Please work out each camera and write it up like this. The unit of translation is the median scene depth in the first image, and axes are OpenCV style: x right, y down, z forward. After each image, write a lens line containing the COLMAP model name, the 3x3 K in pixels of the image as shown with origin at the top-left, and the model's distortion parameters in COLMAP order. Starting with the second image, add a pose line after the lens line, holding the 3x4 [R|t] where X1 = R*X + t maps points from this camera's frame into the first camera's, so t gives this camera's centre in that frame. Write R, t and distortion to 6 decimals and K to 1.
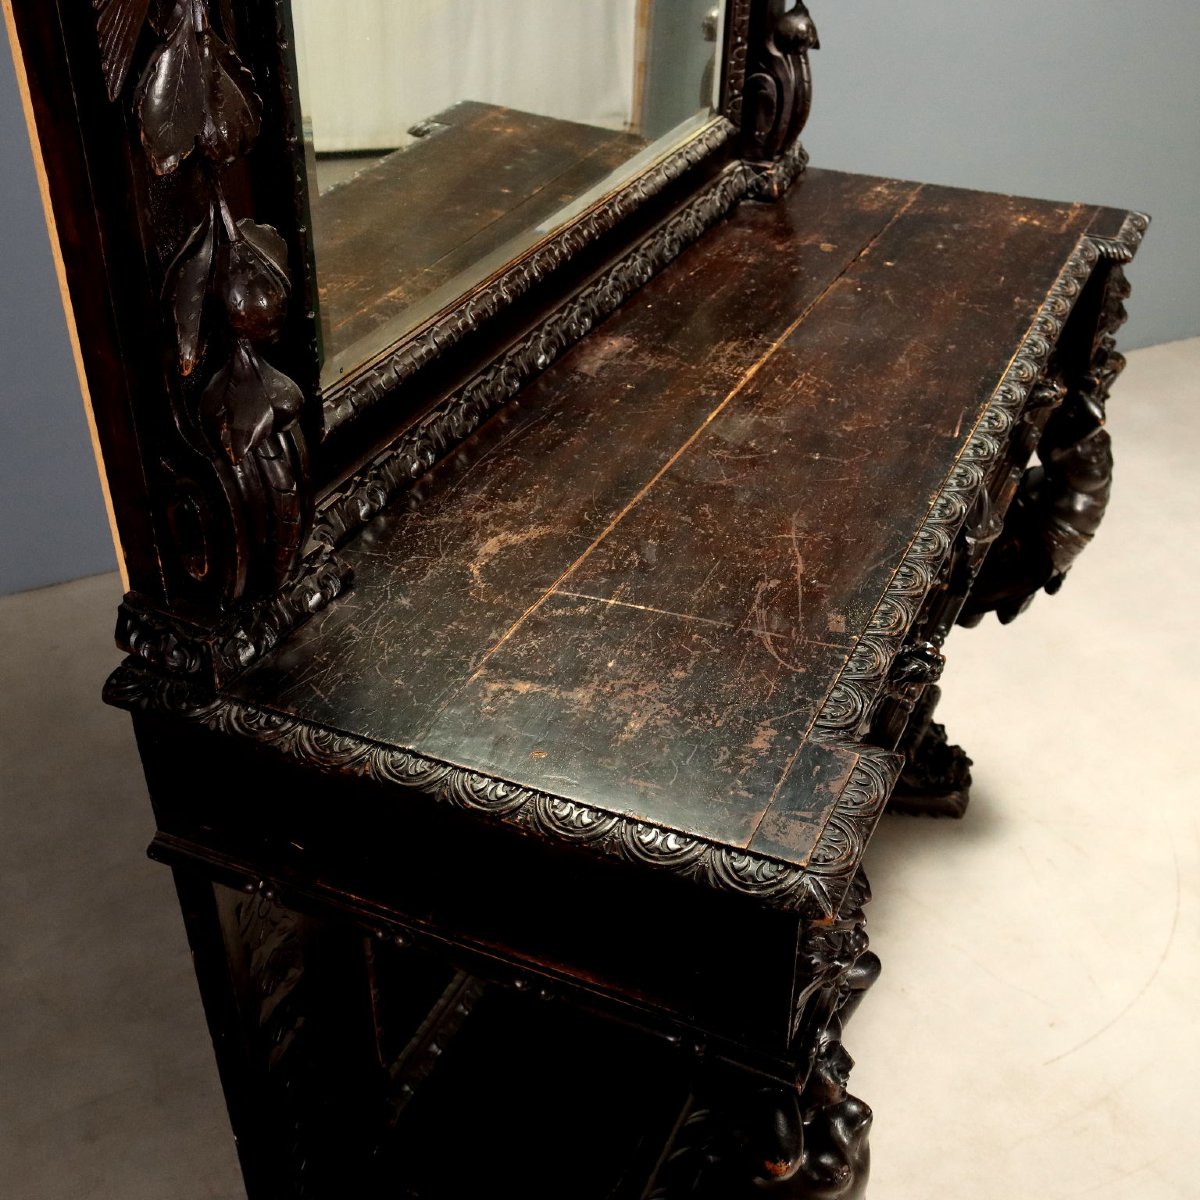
lens RADIAL K [[1428.5, 0, 600.8], [0, 1428.5, 599.5], [0, 0, 1]] dist [-0.088917, 0.000000]
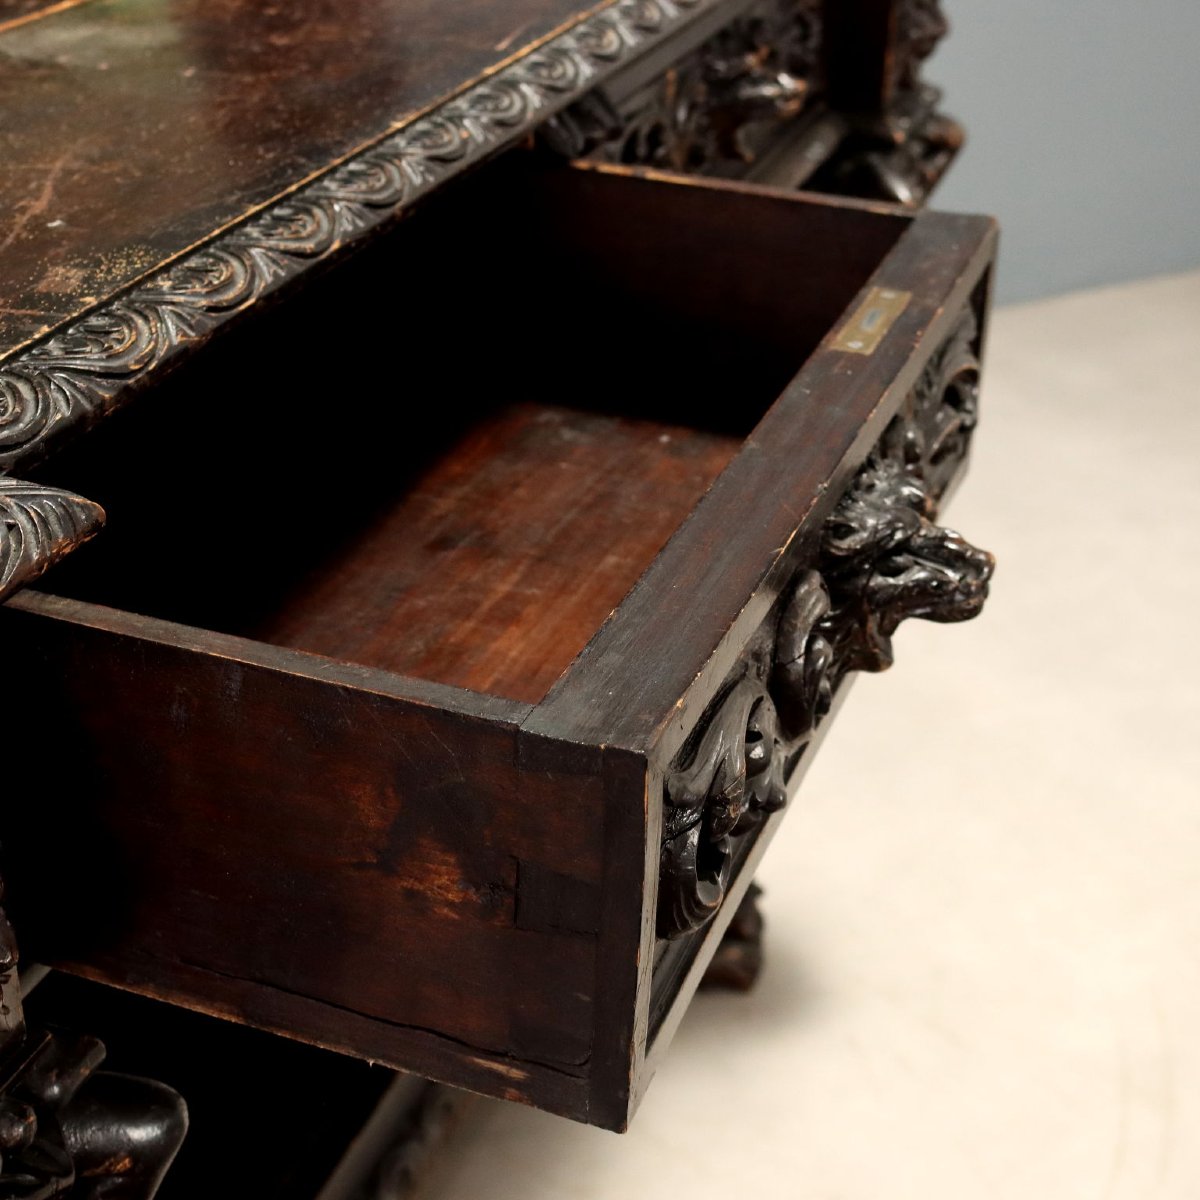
lens RADIAL K [[2045.0, 0, 599.5], [0, 2045.0, 600.3], [0, 0, 1]] dist [-0.001670, 0.000000]
pose [[0.995511, -0.012642, 0.093802, 0.245147], [0.022066, 0.994731, -0.100117, 0.160742], [-0.092042, 0.101737, 0.990544, 0.366900]]
